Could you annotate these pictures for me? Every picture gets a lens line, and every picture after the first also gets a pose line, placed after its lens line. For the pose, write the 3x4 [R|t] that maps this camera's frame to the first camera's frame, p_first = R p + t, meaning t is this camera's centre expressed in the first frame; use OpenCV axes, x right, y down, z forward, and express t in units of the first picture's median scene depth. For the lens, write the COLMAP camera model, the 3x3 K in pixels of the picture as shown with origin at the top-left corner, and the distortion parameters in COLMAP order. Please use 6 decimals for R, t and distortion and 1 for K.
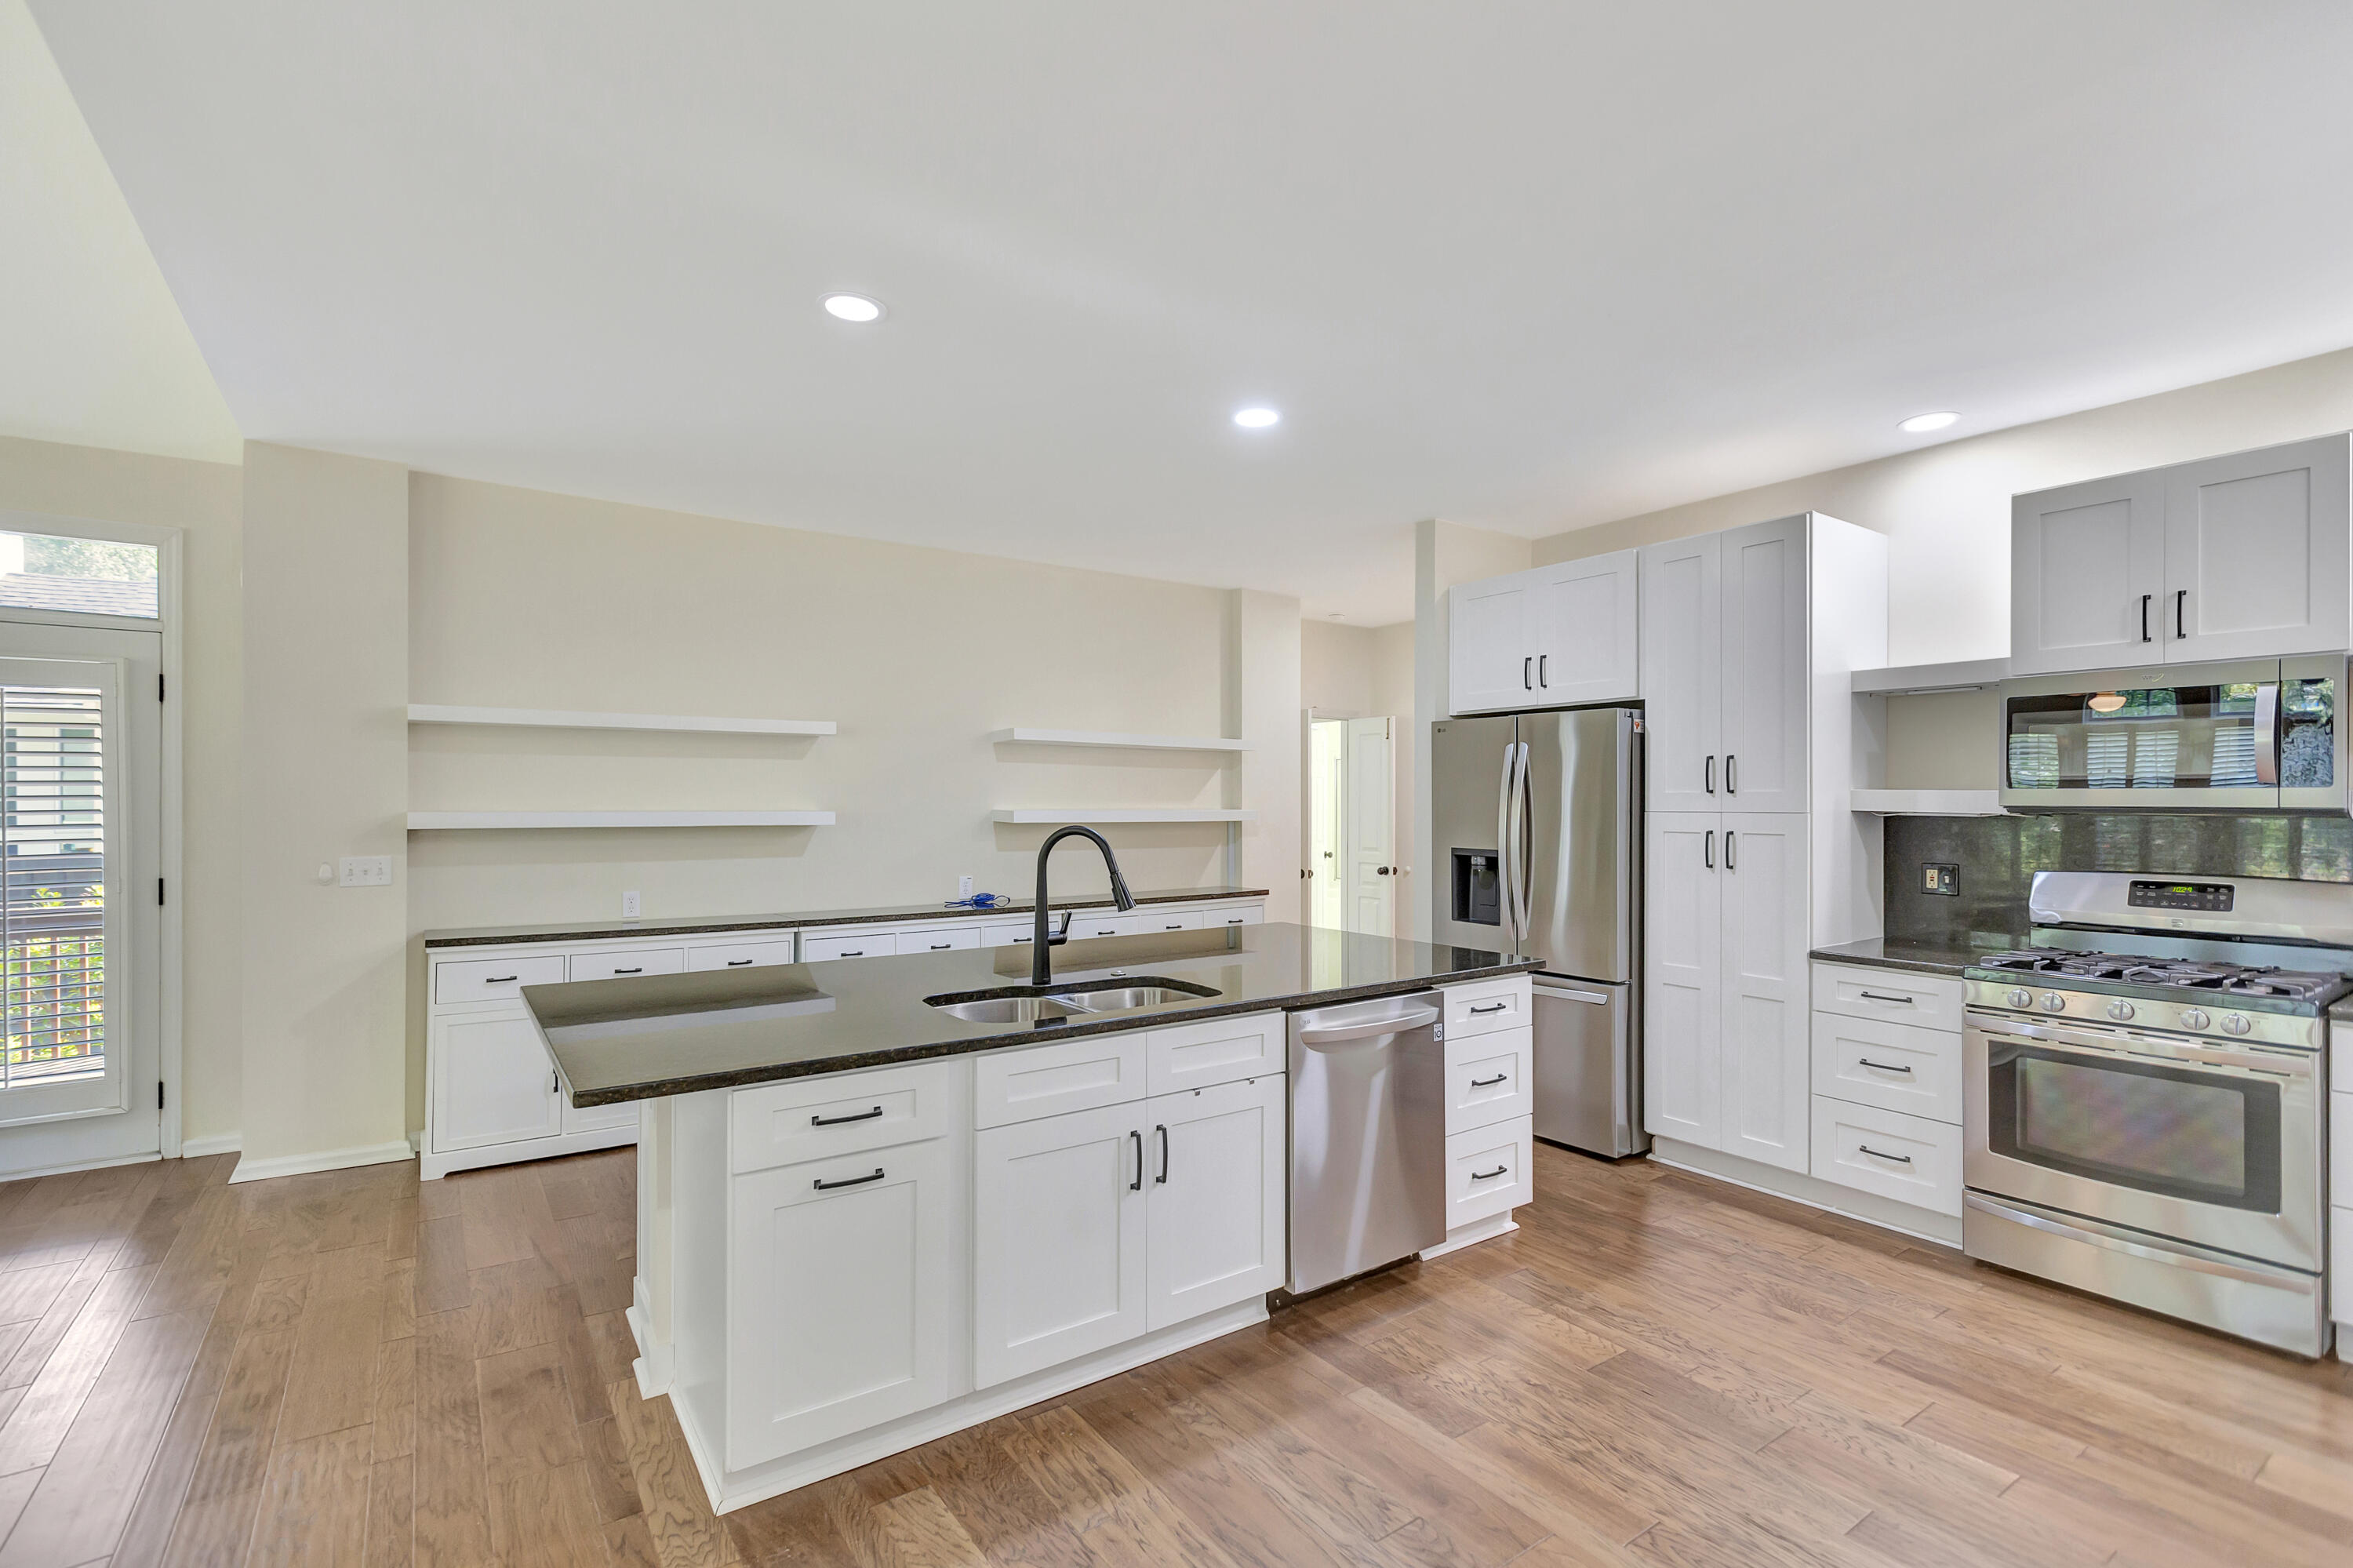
lens RADIAL K [[1063.8, 0, 1169.9], [0, 1063.8, 792.8], [0, 0, 1]] dist [0.006643, 0.000272]
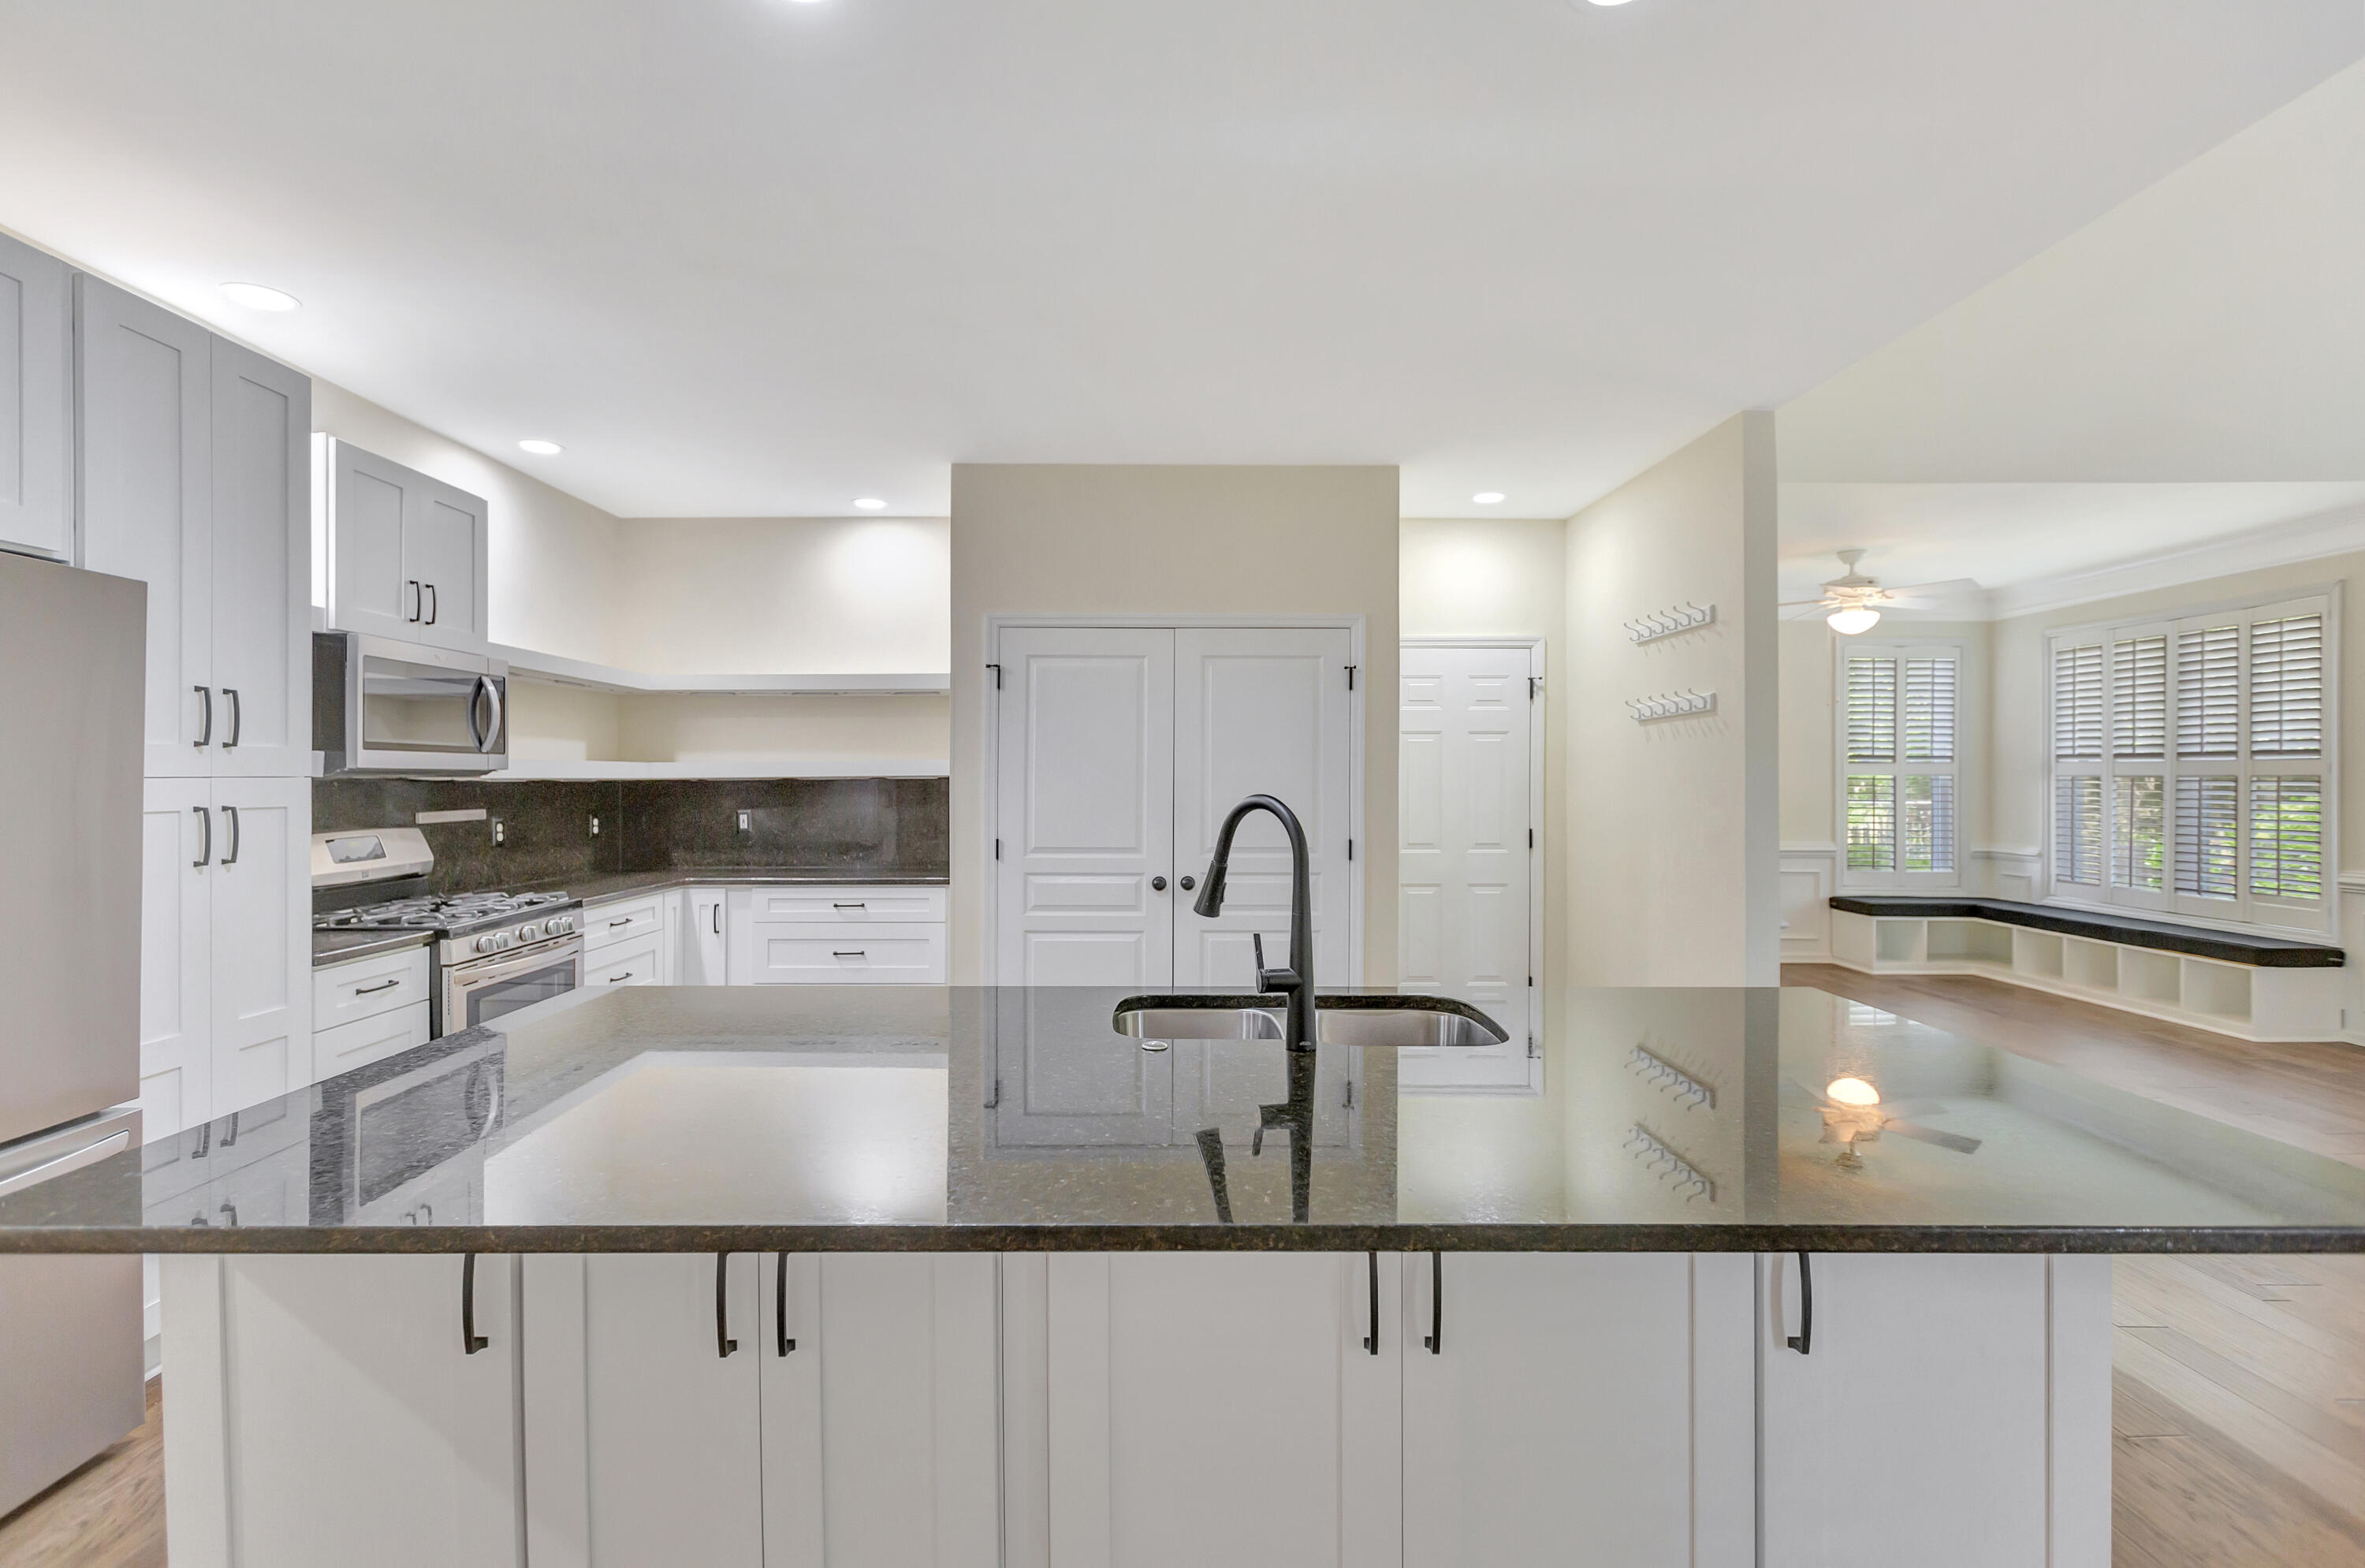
lens RADIAL K [[1075.7, 0, 1177.1], [0, 1075.7, 790.0], [0, 0, 1]] dist [0.003100, -0.000107]
pose [[-0.827467, -0.009812, 0.561428, -0.303002], [-0.005958, 0.999944, 0.008695, 0.016063], [-0.561482, 0.003850, -0.827480, 1.146069]]
